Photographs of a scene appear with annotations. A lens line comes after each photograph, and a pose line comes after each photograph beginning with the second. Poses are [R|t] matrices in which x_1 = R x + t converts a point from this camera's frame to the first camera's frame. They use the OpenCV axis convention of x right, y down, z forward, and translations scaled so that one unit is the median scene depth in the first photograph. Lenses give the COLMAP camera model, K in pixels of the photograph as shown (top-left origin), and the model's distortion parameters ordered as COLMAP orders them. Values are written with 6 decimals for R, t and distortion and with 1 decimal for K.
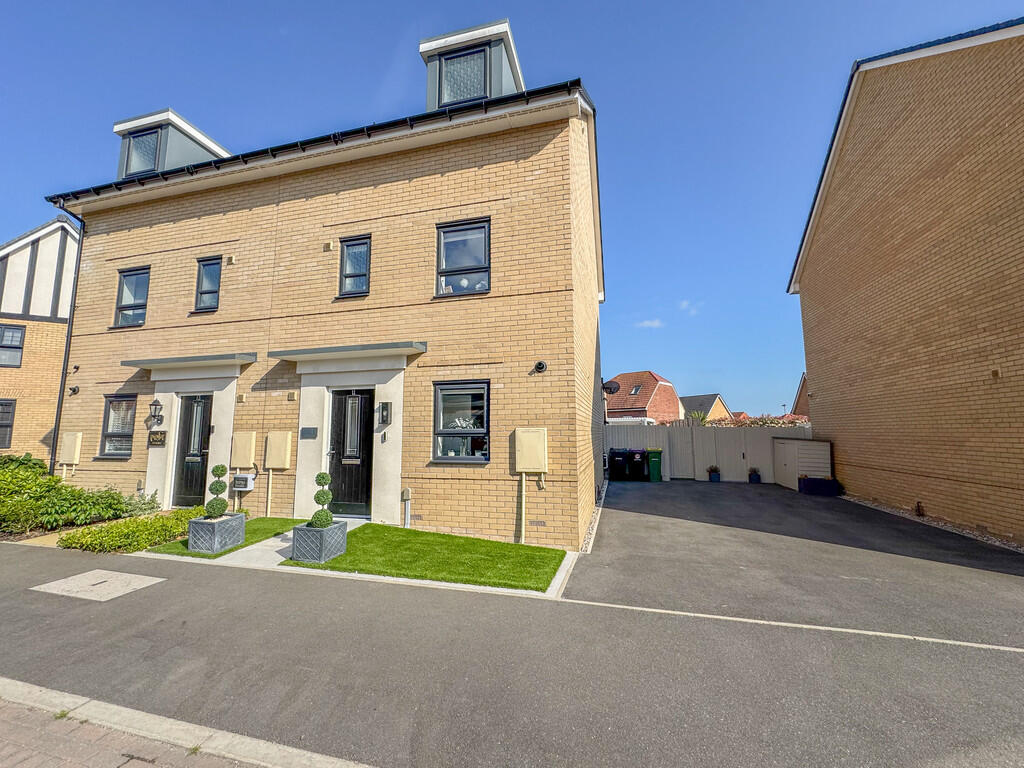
lens RADIAL K [[402.2, 0, 495.8], [0, 402.2, 382.3], [0, 0, 1]] dist [0.000614, 0.000063]
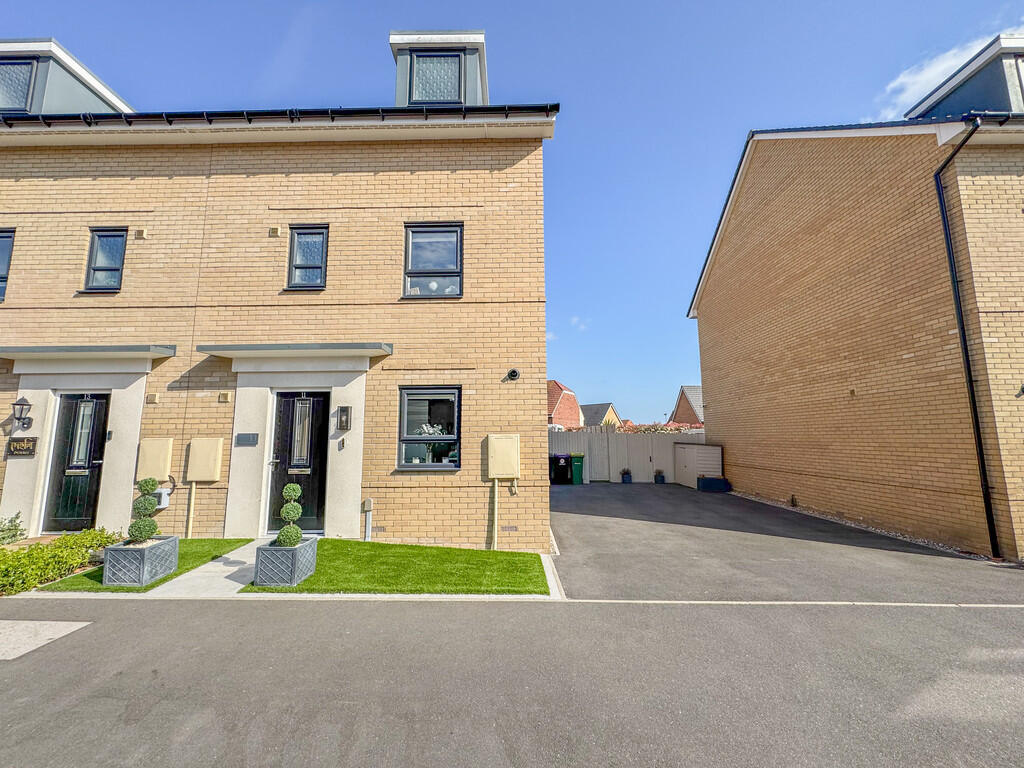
lens RADIAL K [[402.2, 0, 495.8], [0, 402.2, 382.3], [0, 0, 1]] dist [0.000614, 0.000063]
pose [[0.972137, 0.031096, 0.232341, -0.145206], [-0.027790, 0.999461, -0.017487, 0.000537], [-0.232759, 0.010543, 0.972477, 0.014672]]
